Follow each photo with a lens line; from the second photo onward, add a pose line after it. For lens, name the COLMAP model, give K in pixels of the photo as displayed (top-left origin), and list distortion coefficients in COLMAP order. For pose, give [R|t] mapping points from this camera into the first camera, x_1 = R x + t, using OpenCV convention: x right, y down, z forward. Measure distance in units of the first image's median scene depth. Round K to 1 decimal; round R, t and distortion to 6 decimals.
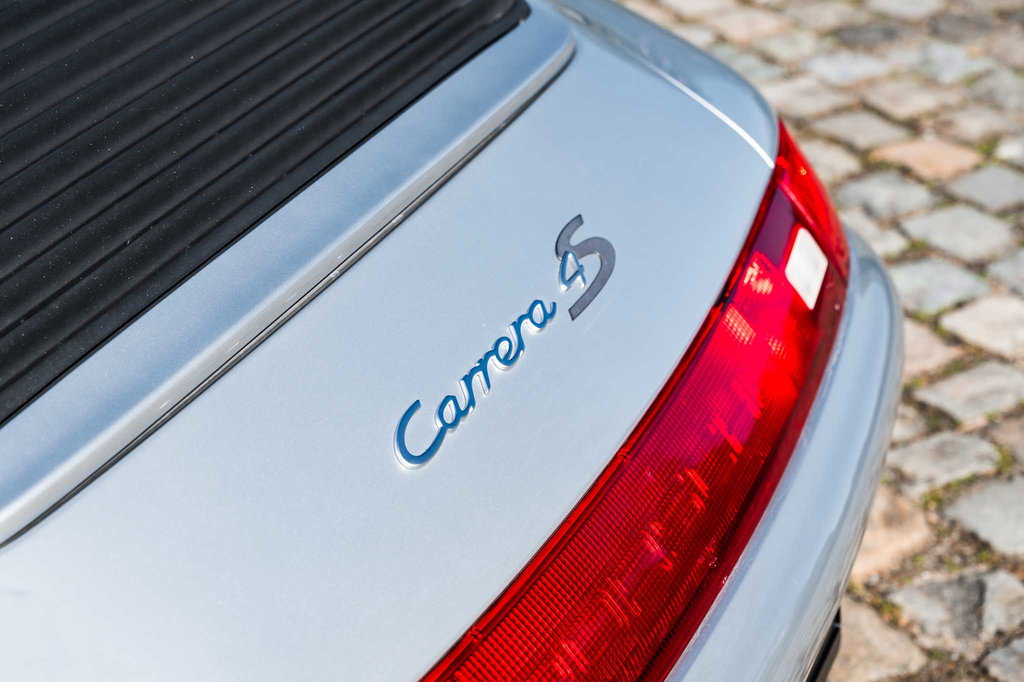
lens RADIAL K [[1766.3, 0, 512.0], [0, 1766.3, 341.0], [0, 0, 1]] dist [-0.013594, -0.106532]
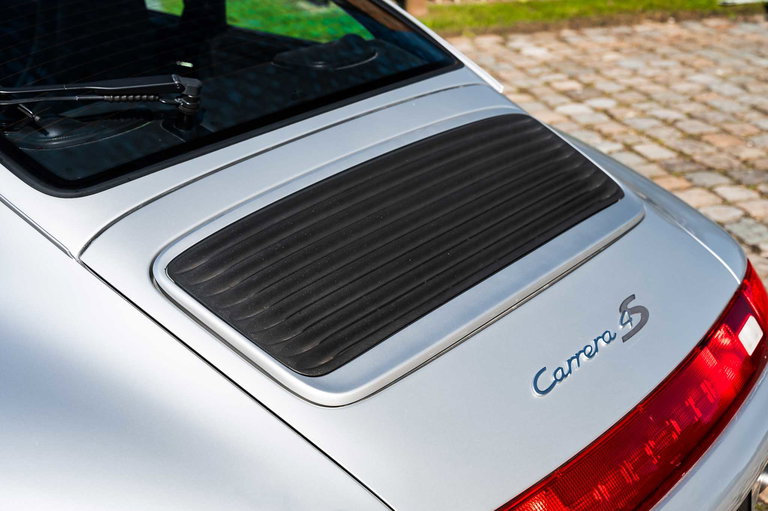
lens RADIAL K [[1125.0, 0, 384.0], [0, 1125.0, 255.5], [0, 0, 1]] dist [0.006352, -0.040927]
pose [[0.969932, 0.104587, -0.219757, 0.042000], [-0.127712, 0.987369, -0.093766, 0.049307], [0.207175, 0.119012, 0.971038, -0.390386]]
